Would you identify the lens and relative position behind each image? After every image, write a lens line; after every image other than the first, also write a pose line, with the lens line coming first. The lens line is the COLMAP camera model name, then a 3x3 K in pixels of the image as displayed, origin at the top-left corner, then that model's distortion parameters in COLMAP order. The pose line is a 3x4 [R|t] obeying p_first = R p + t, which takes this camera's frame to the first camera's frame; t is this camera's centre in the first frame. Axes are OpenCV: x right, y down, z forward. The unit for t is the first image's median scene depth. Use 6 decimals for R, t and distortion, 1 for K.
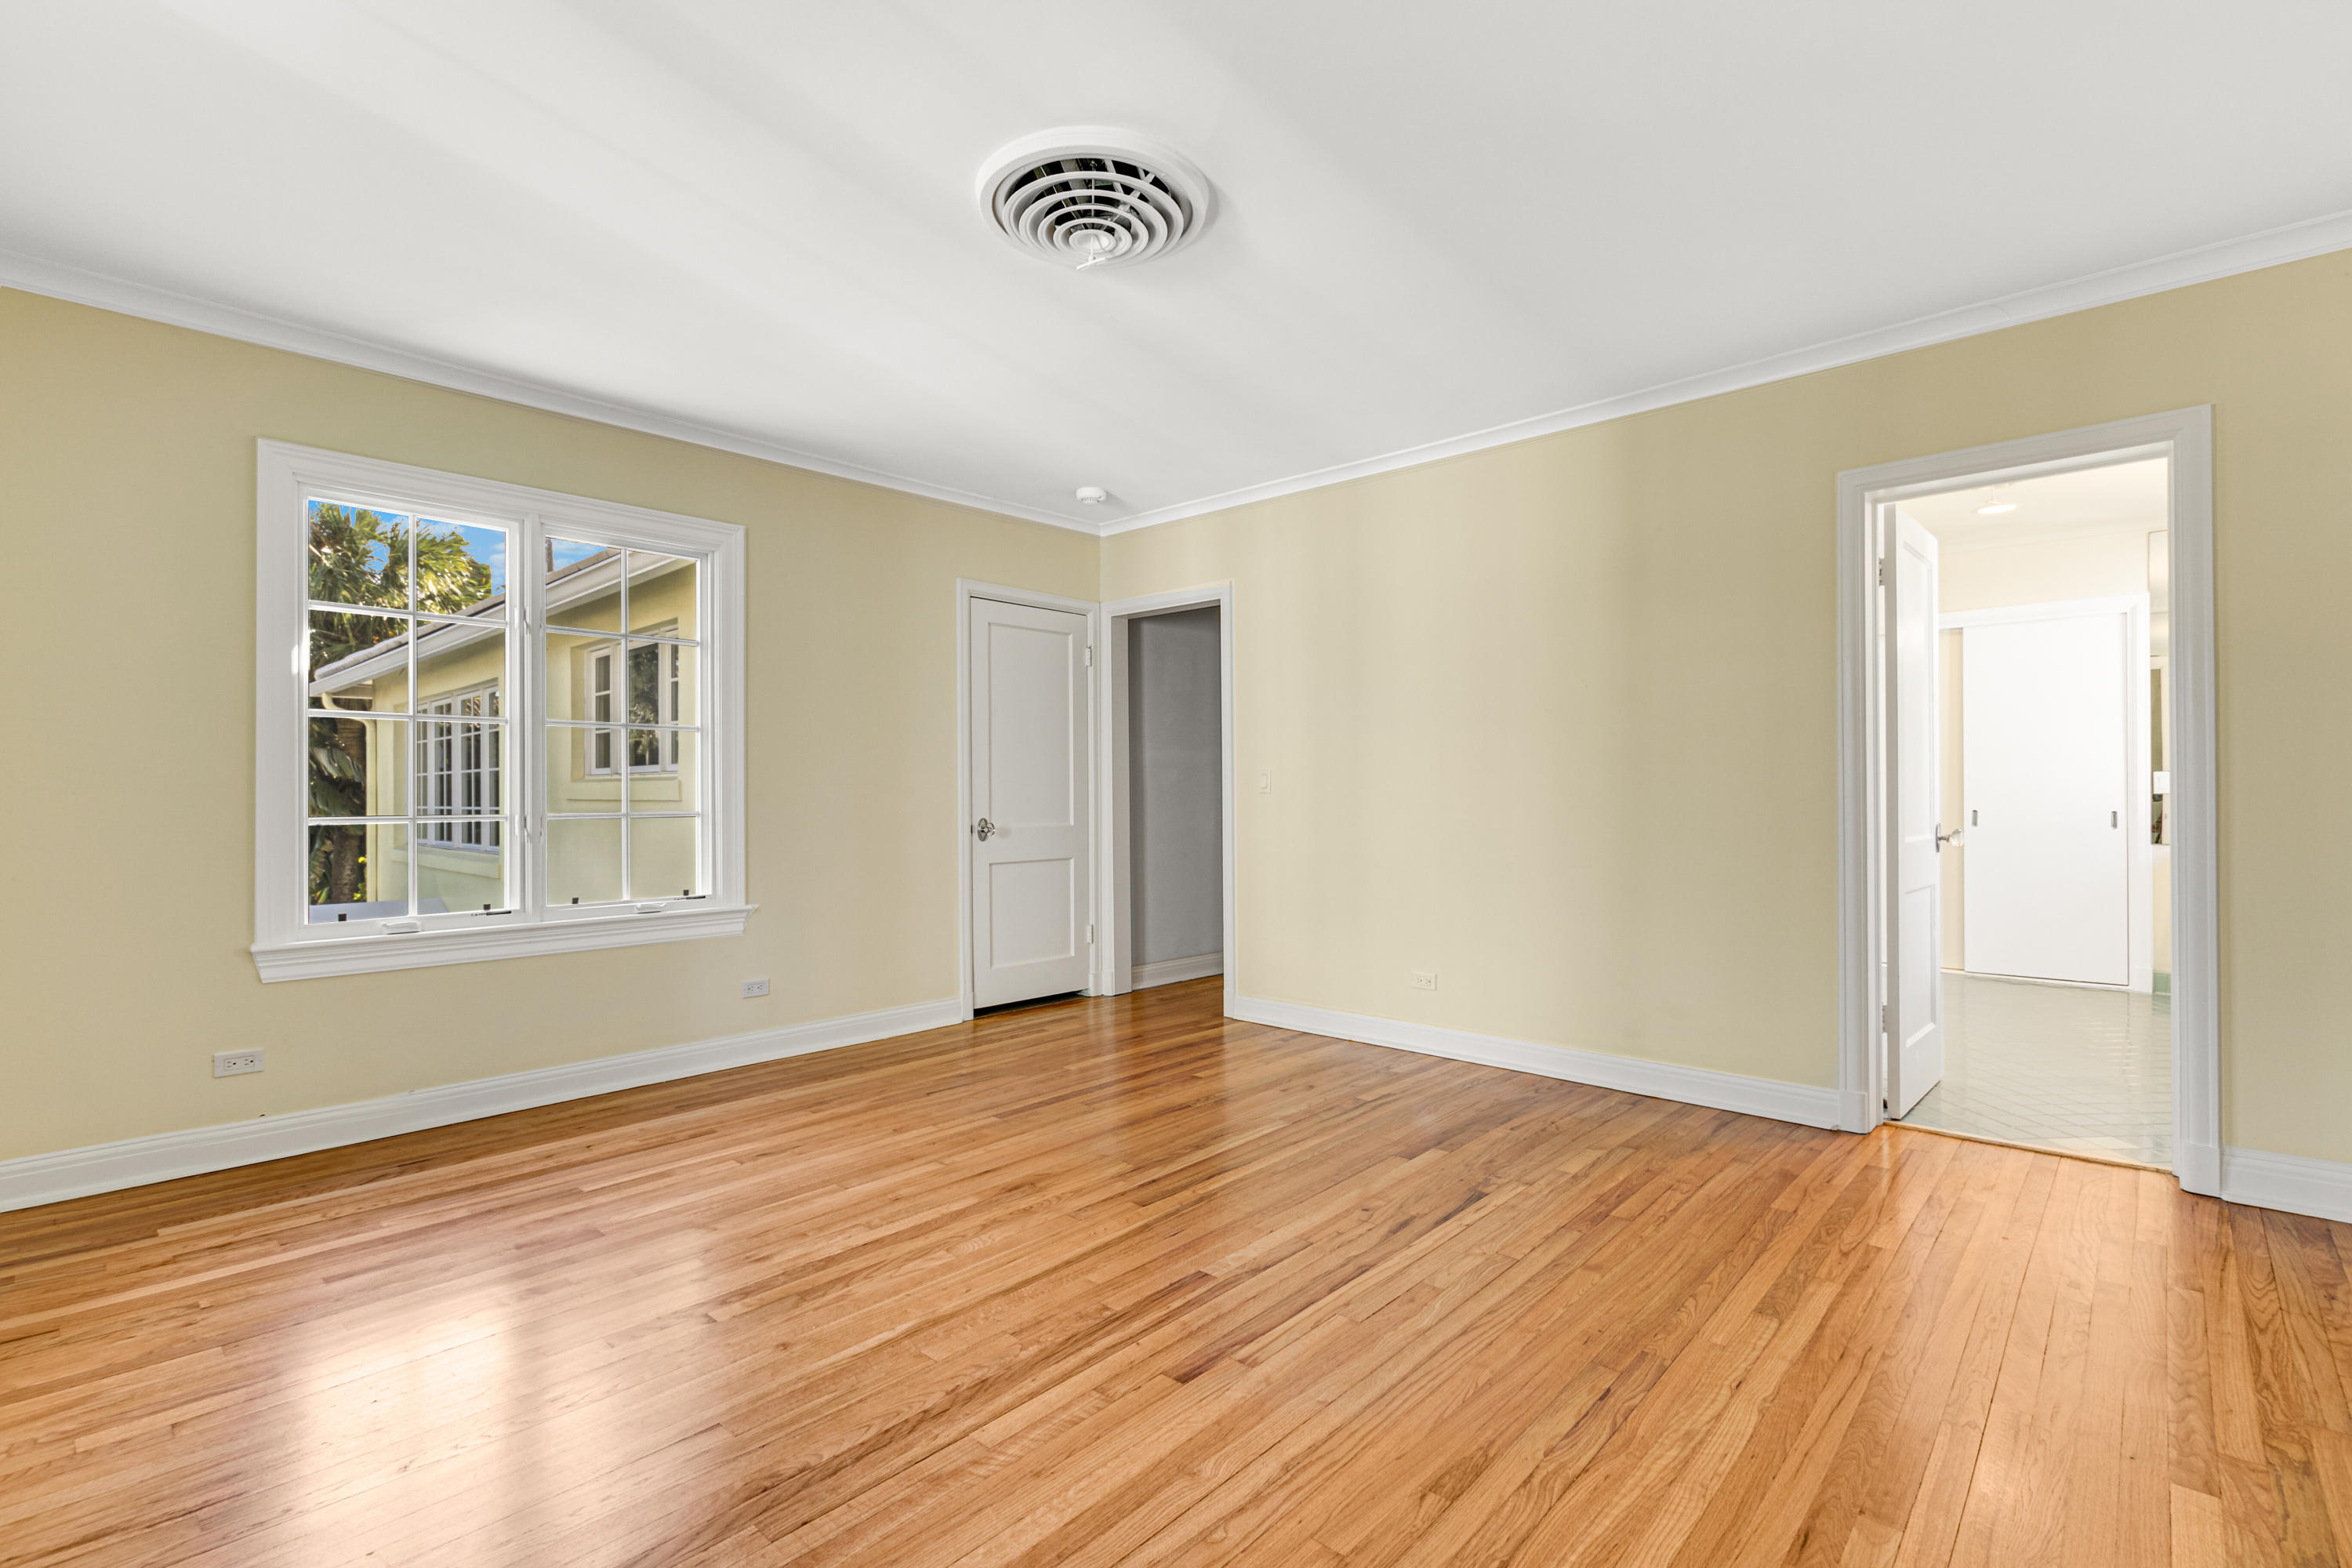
lens RADIAL K [[1073.2, 0, 1180.9], [0, 1073.2, 789.7], [0, 0, 1]] dist [-0.005219, -0.000655]
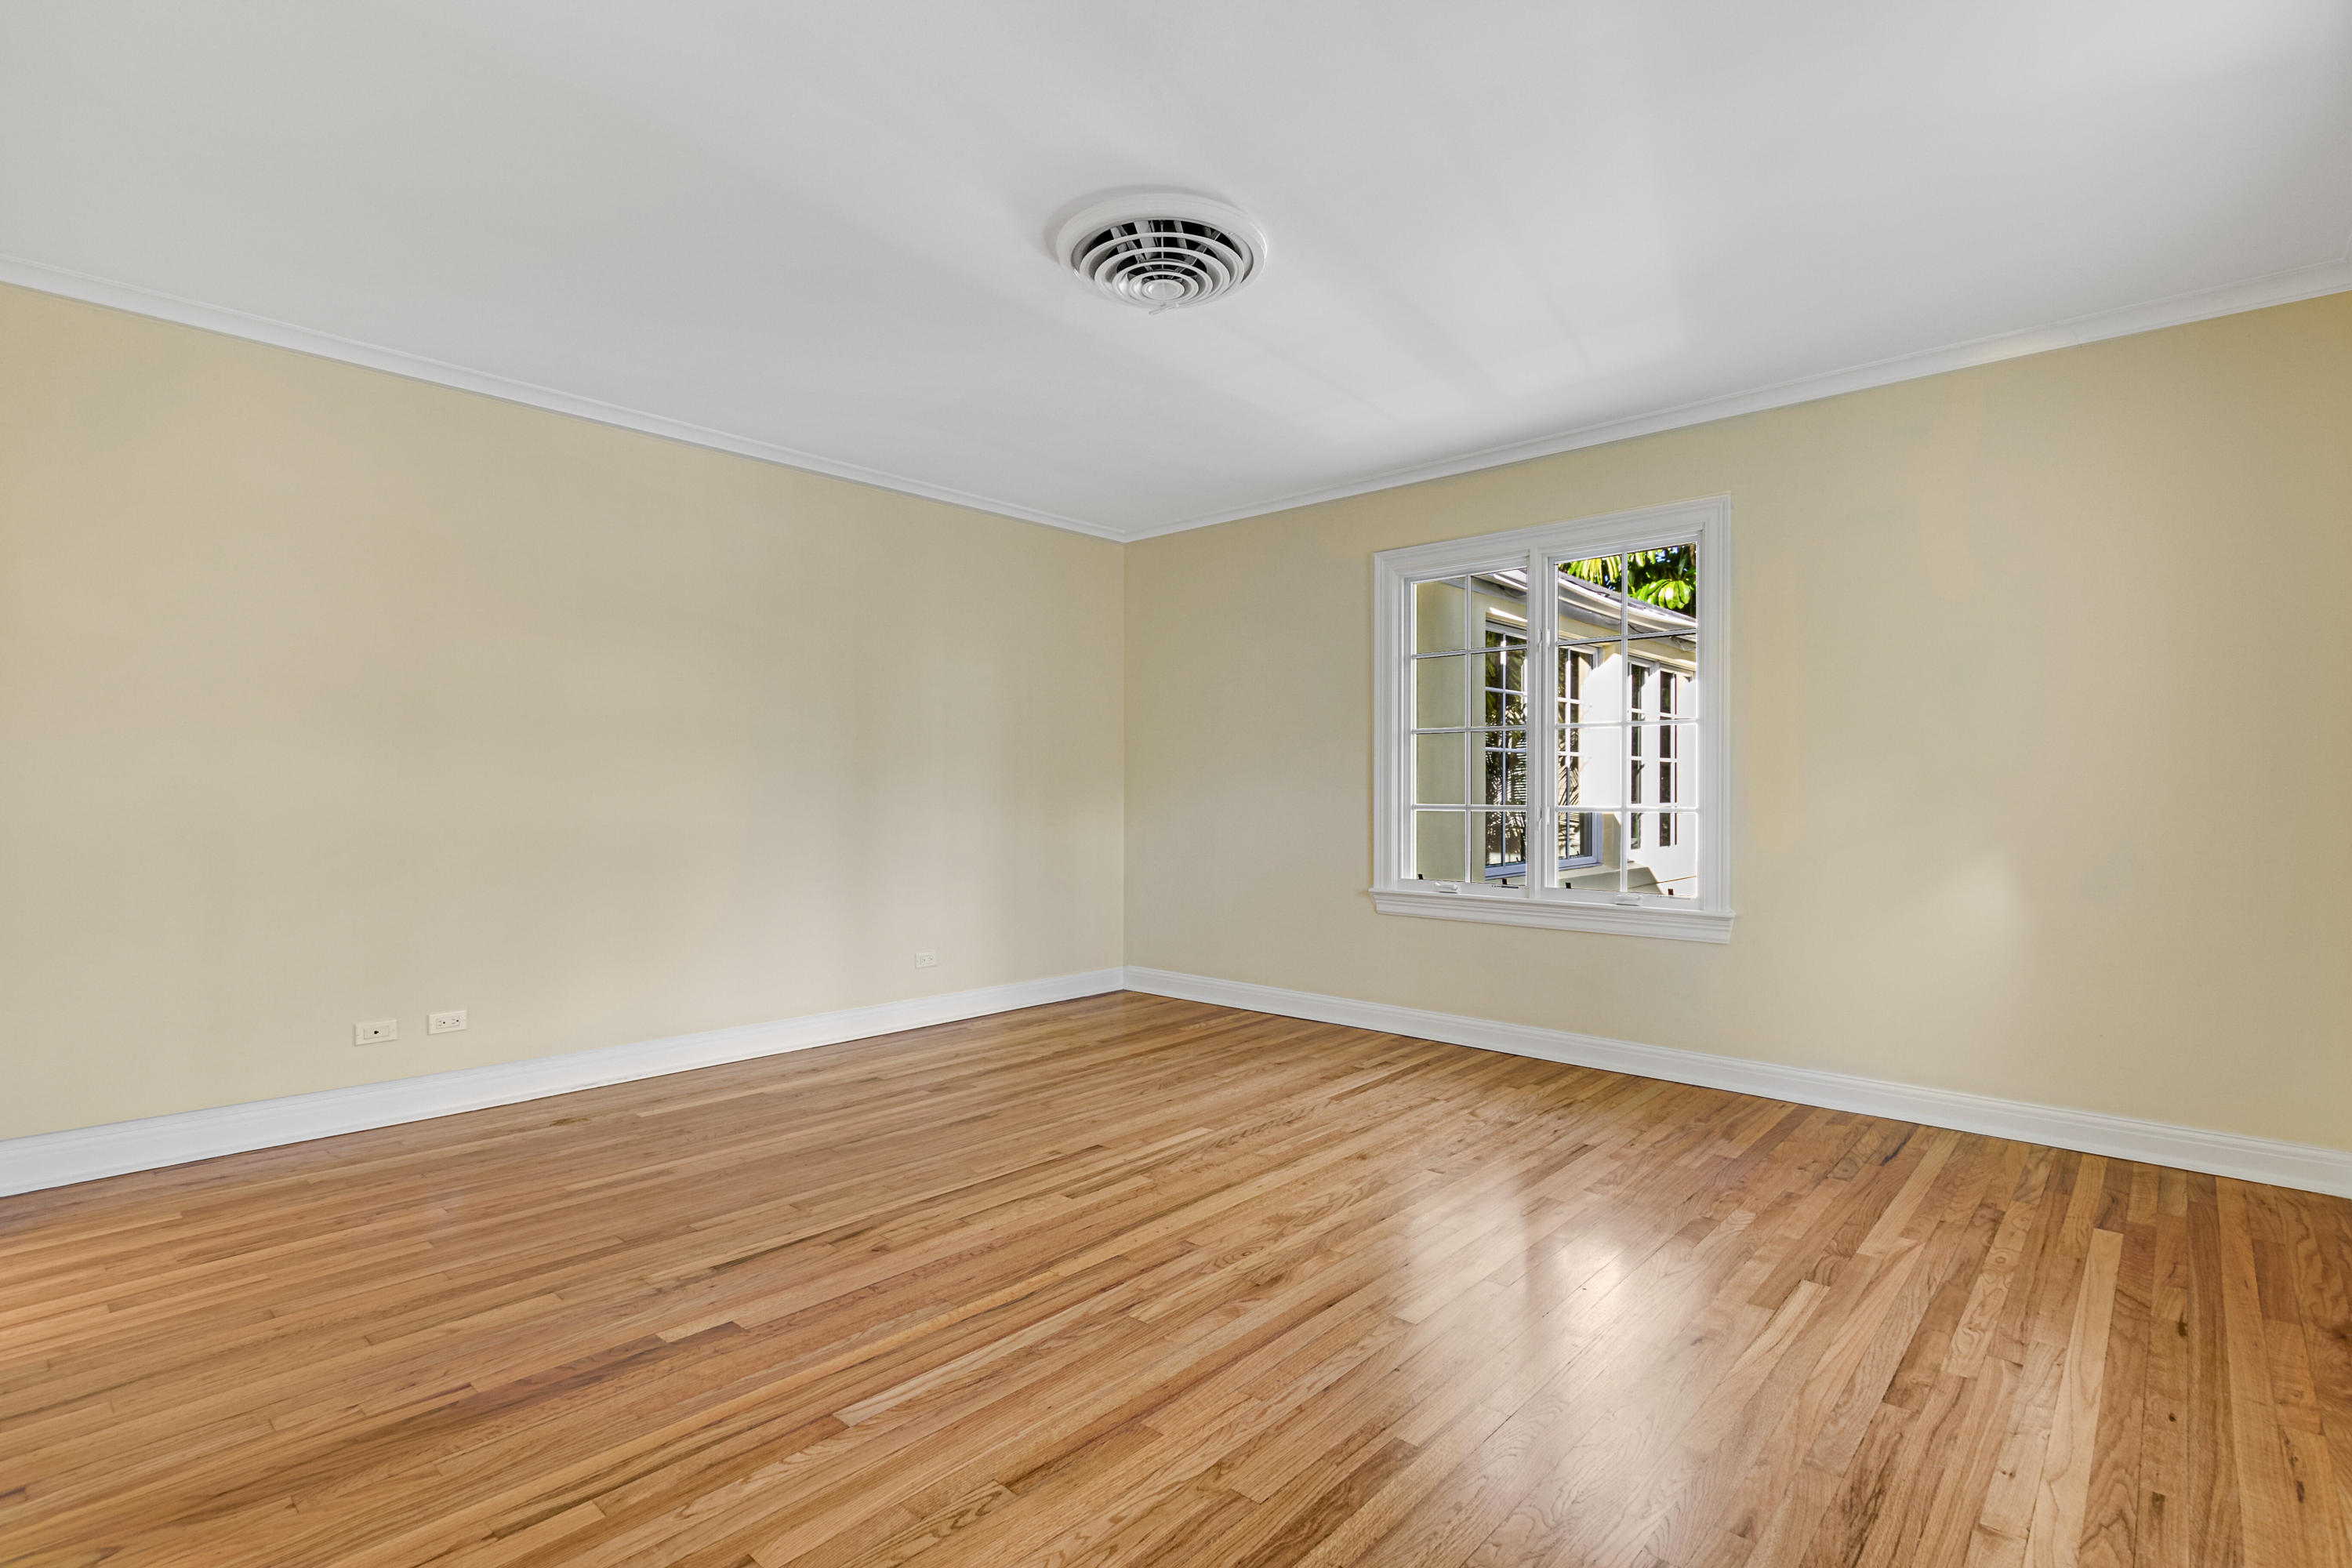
lens RADIAL K [[1073.2, 0, 1170.7], [0, 1073.2, 790.2], [0, 0, 1]] dist [-0.005219, -0.000655]
pose [[-0.999996, 0.002472, 0.001248, -0.081719], [0.002463, 0.999972, -0.007023, 0.007667], [-0.001265, -0.007020, -0.999975, 1.921828]]
